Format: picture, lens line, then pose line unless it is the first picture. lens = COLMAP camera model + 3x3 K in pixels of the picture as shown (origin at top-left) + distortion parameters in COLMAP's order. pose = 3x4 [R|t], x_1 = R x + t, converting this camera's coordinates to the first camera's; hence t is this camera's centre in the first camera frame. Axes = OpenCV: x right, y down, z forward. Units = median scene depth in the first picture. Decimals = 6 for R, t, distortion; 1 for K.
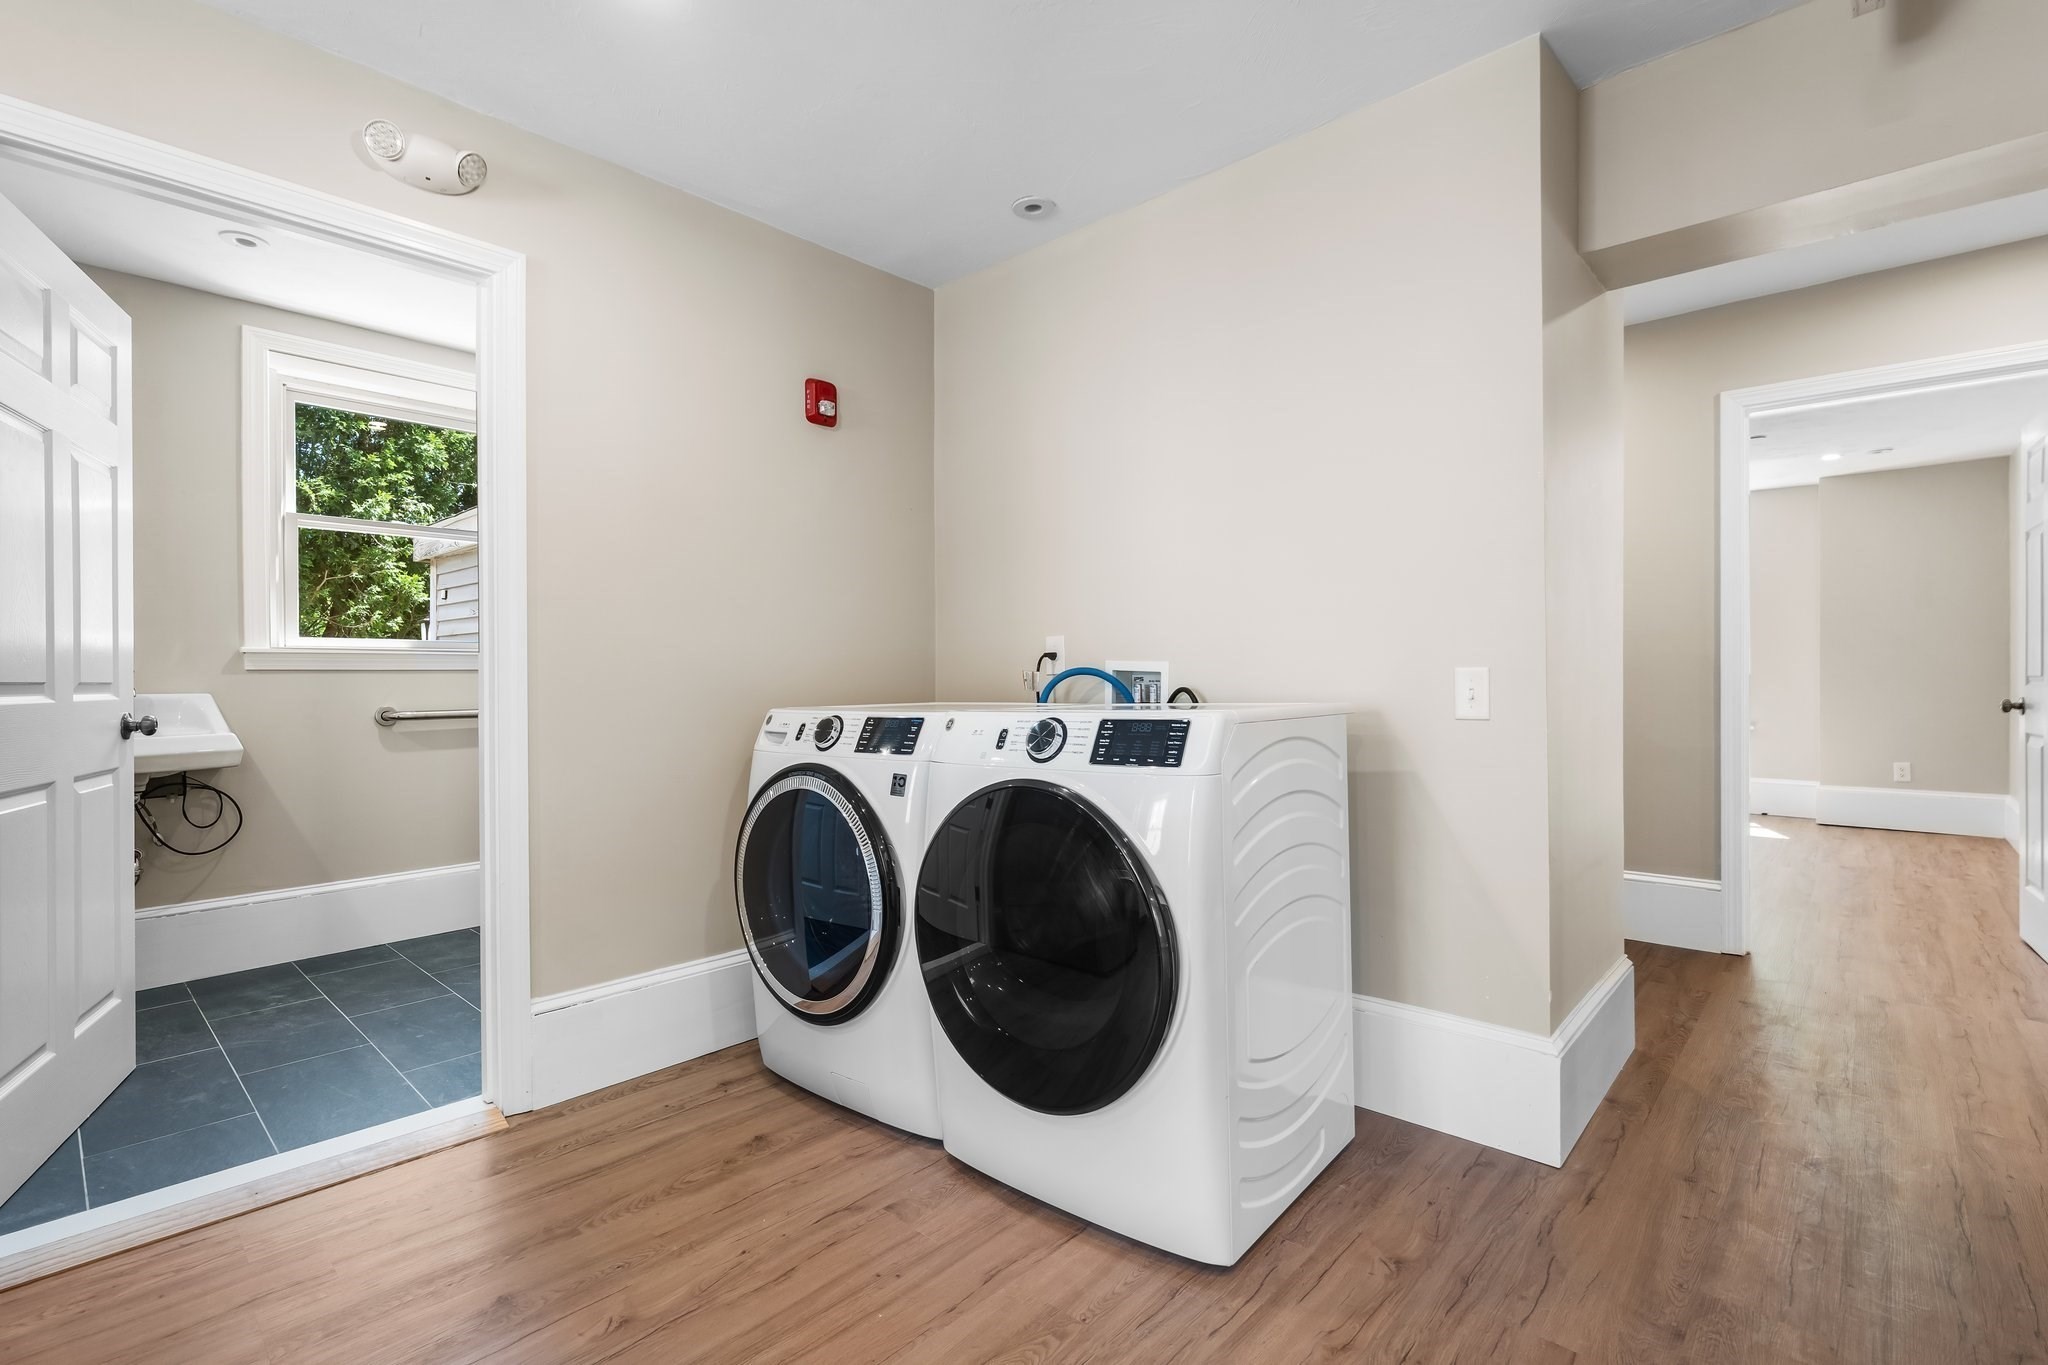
lens RADIAL K [[926.5, 0, 1028.6], [0, 926.5, 685.1], [0, 0, 1]] dist [-0.009998, 0.001508]
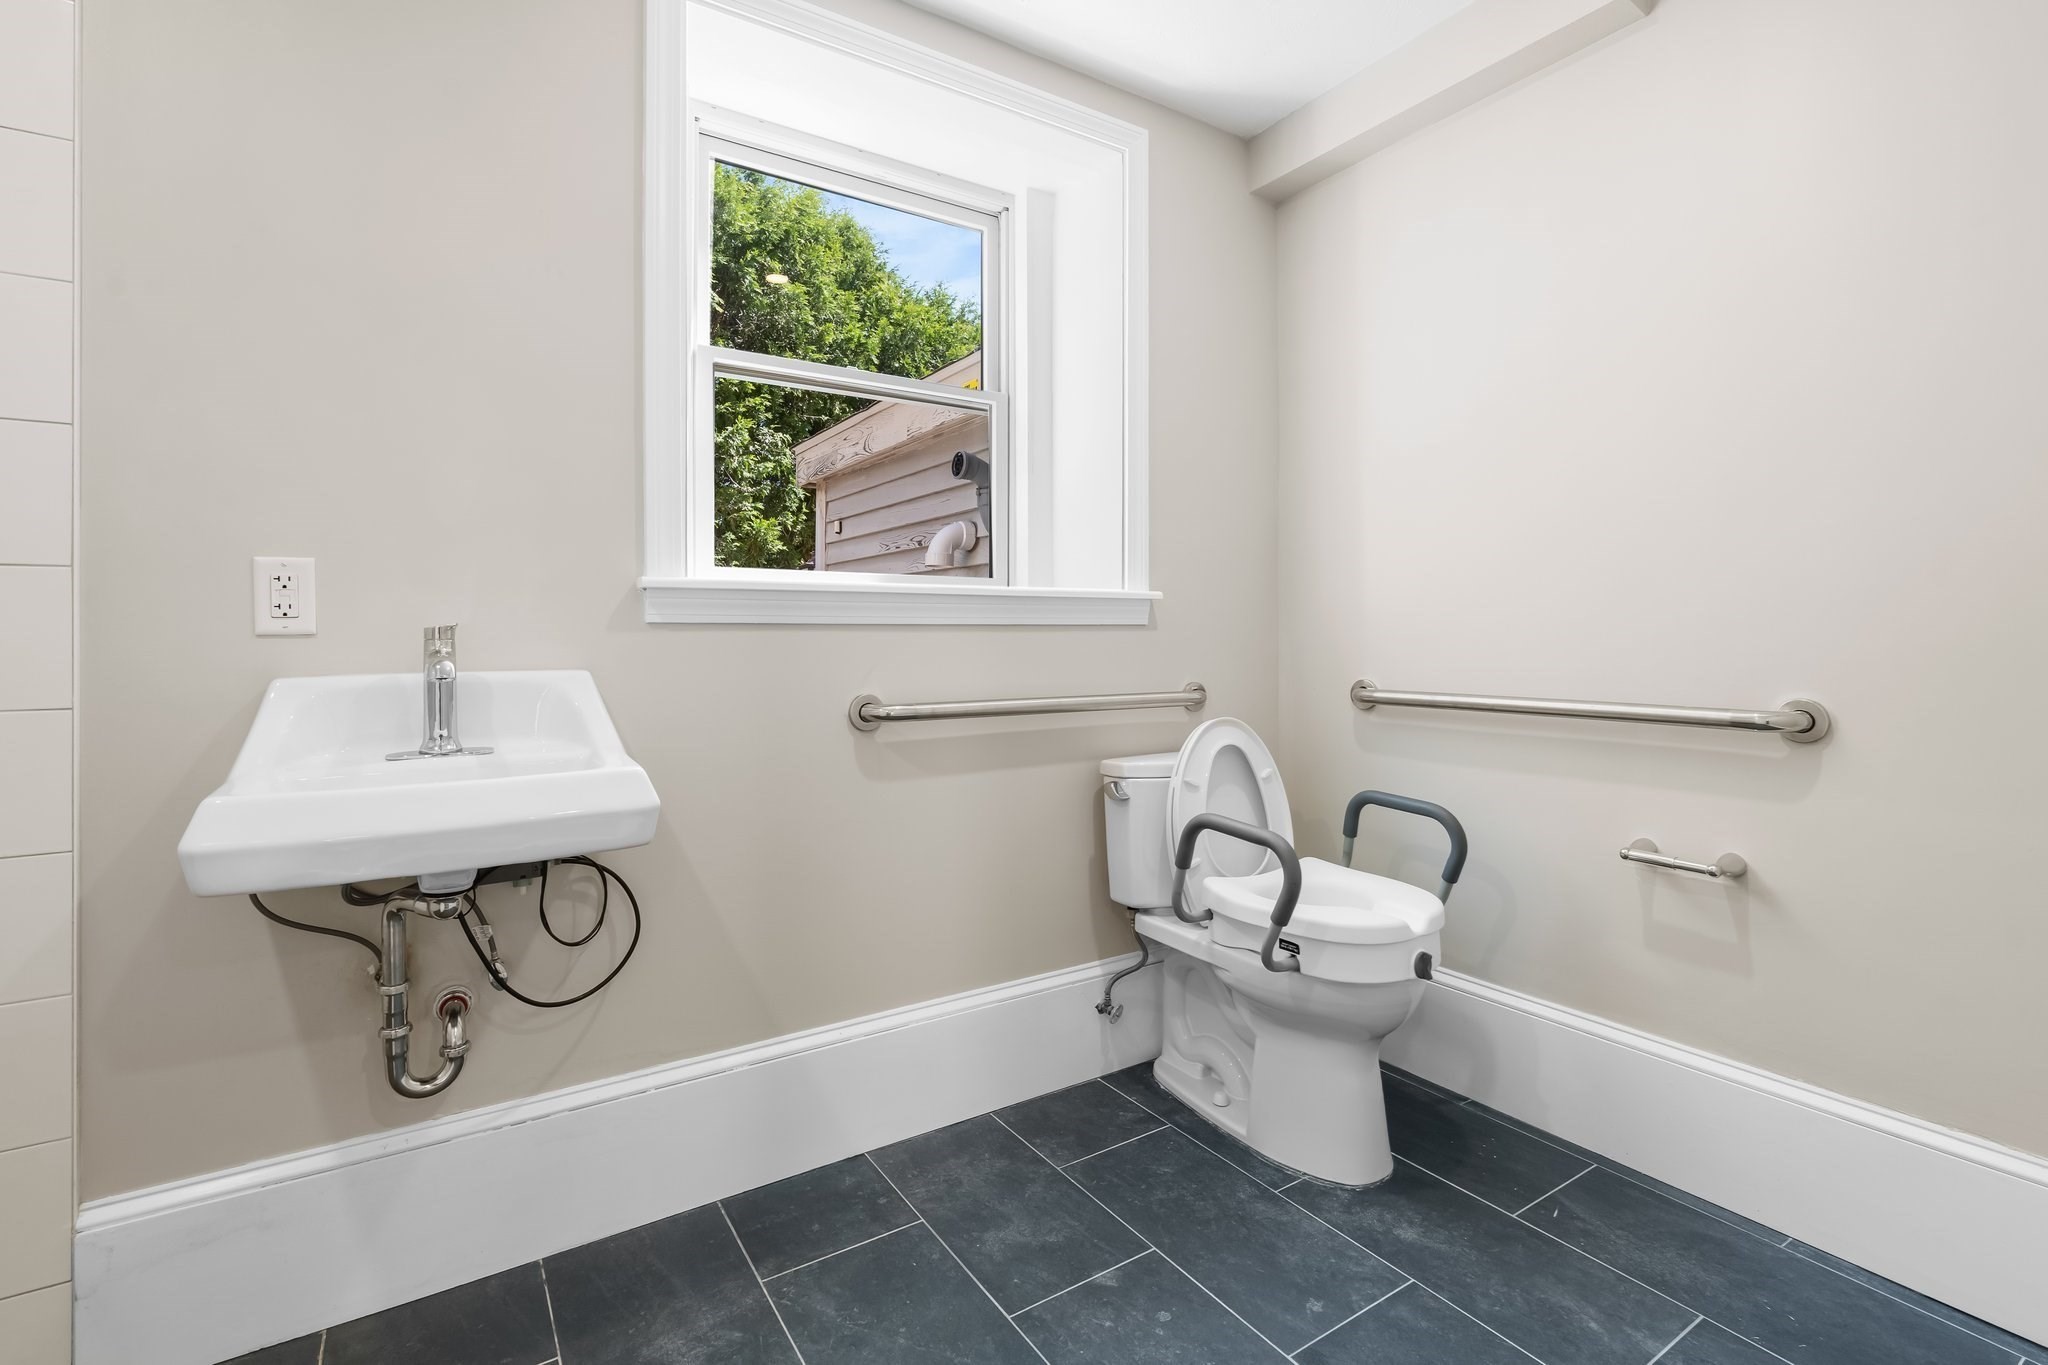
lens RADIAL K [[926.5, 0, 1009.8], [0, 926.5, 631.7], [0, 0, 1]] dist [-0.009998, 0.001508]
pose [[0.963024, -0.004178, -0.269383, -0.466608], [-0.000719, 0.999836, -0.018078, -0.002567], [0.269414, 0.017603, 0.962864, 0.505405]]
